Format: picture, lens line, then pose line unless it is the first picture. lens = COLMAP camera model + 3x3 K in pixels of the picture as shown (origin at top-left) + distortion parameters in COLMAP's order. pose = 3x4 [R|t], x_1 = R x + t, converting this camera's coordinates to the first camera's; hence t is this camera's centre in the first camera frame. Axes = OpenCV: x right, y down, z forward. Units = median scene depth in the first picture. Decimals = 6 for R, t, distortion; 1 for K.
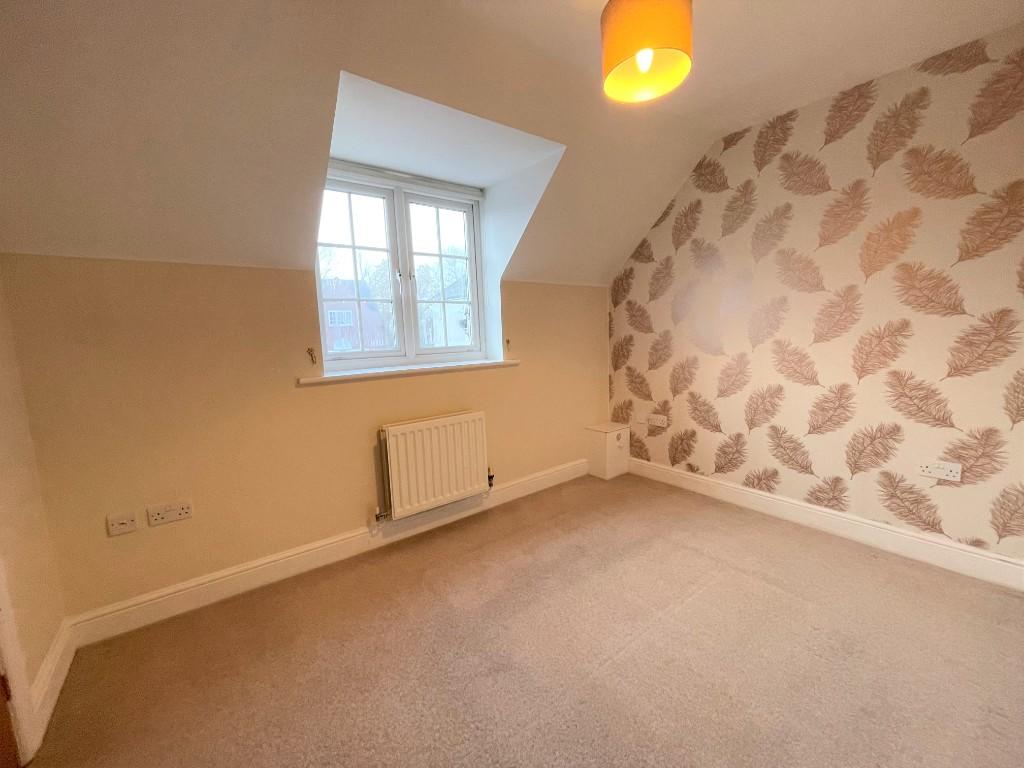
lens RADIAL K [[411.7, 0, 506.5], [0, 411.7, 385.7], [0, 0, 1]] dist [-0.001432, -0.000519]
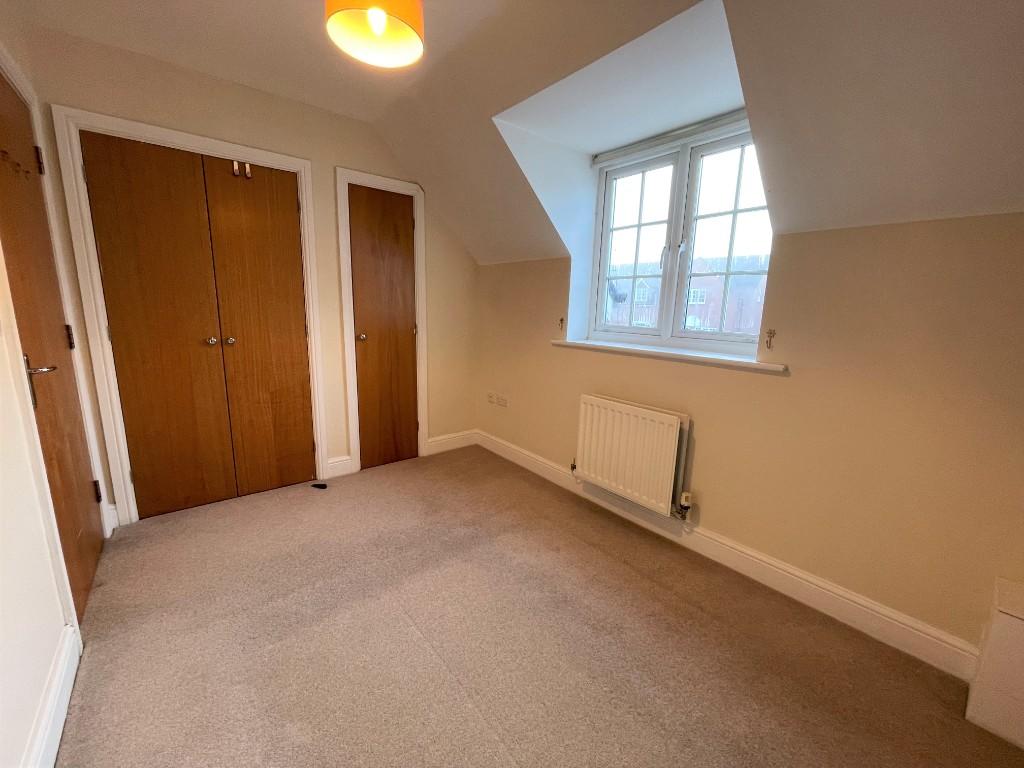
lens RADIAL K [[411.7, 0, 506.5], [0, 411.7, 385.7], [0, 0, 1]] dist [-0.001432, -0.000519]
pose [[0.027671, 0.221881, -0.974681, 0.717497], [-0.164848, 0.962717, 0.214478, -0.113931], [0.985931, 0.154739, 0.063216, 0.662313]]
